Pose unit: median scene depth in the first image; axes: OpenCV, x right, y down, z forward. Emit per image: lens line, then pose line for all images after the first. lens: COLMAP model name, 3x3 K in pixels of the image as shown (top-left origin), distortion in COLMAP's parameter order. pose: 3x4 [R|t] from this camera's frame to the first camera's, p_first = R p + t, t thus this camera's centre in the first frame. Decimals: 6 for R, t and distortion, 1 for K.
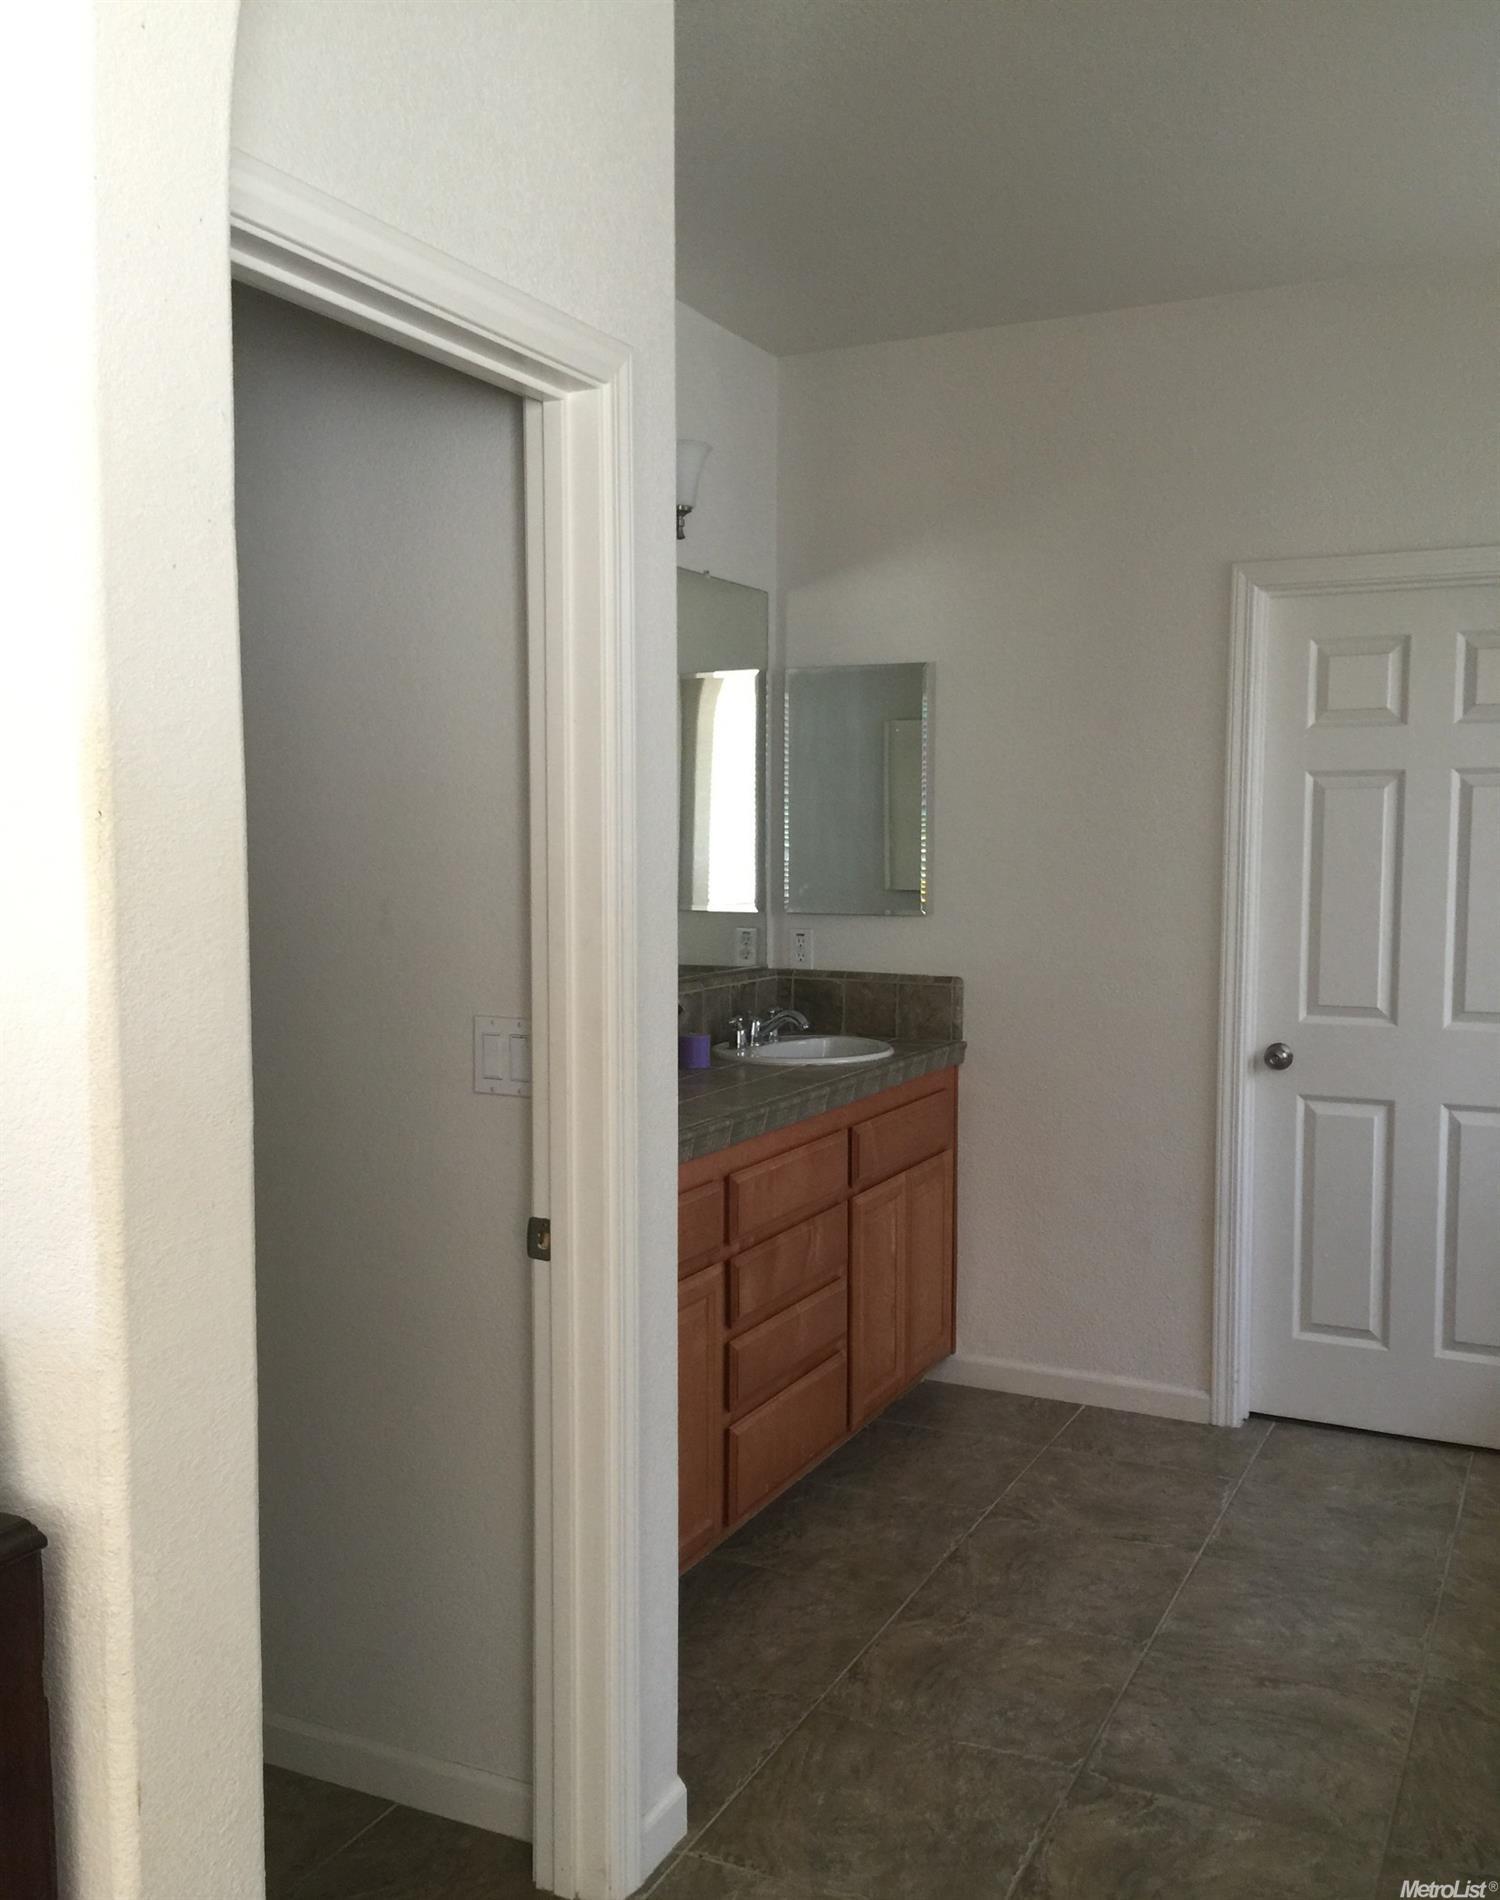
lens RADIAL K [[1716.1, 0, 754.0], [0, 1716.1, 994.9], [0, 0, 1]] dist [0.072319, -0.113276]
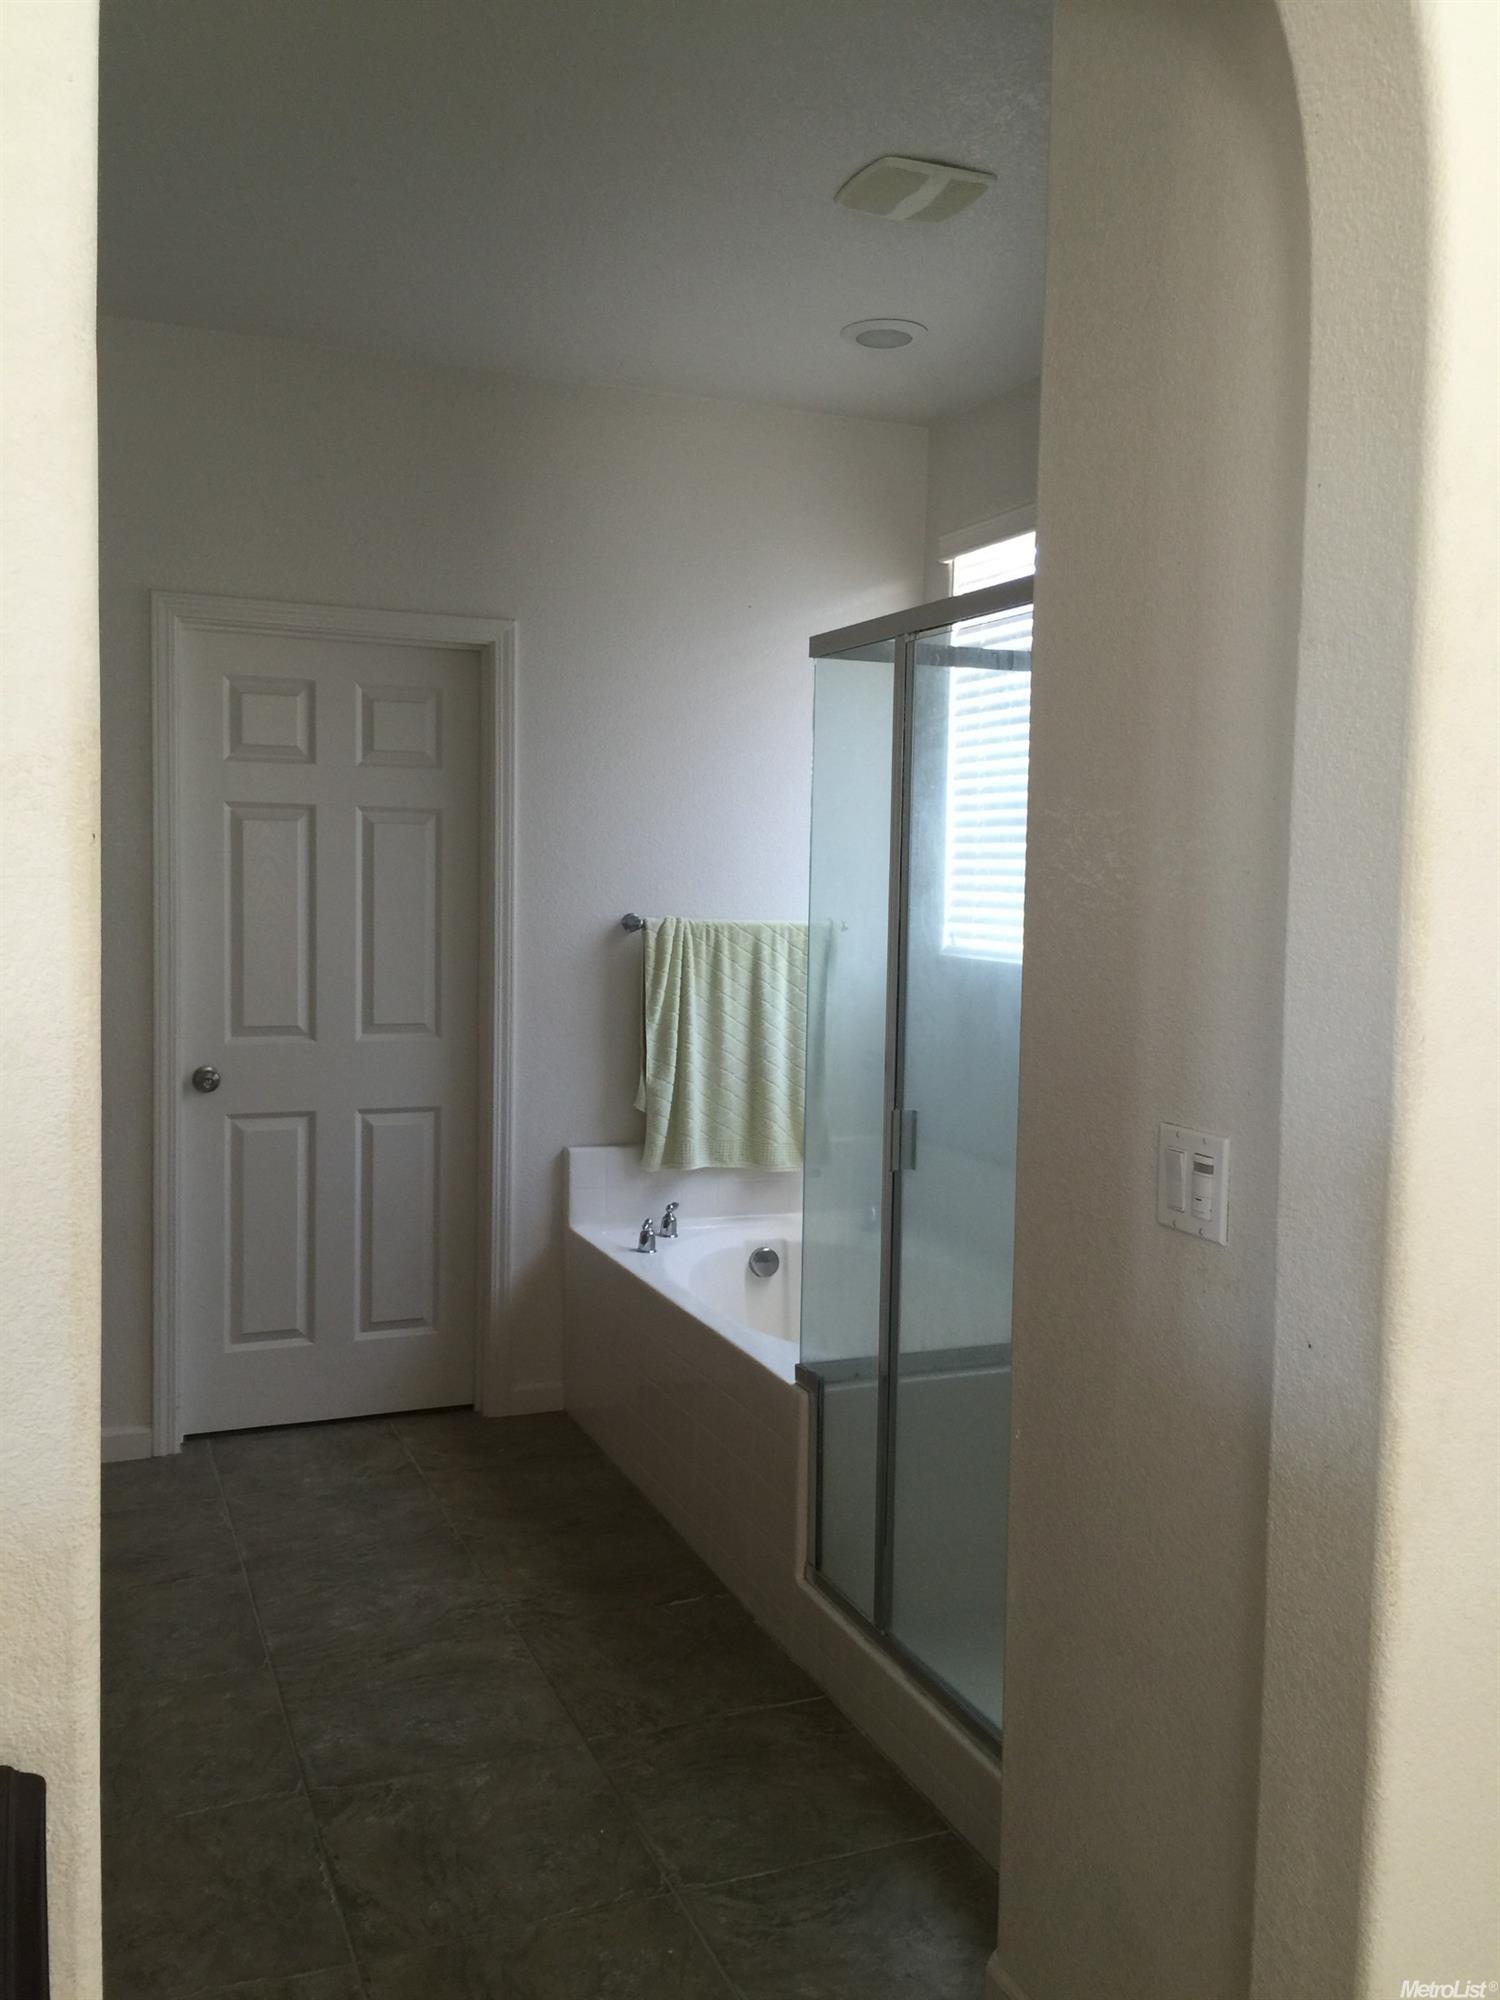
lens RADIAL K [[1709.9, 0, 750.0], [0, 1709.9, 1000.0], [0, 0, 1]] dist [0.088444, -0.138681]
pose [[0.667928, -0.048392, 0.742651, -0.246847], [0.056892, 0.998284, 0.013882, -0.007702], [-0.742048, 0.032979, 0.669535, 0.079811]]
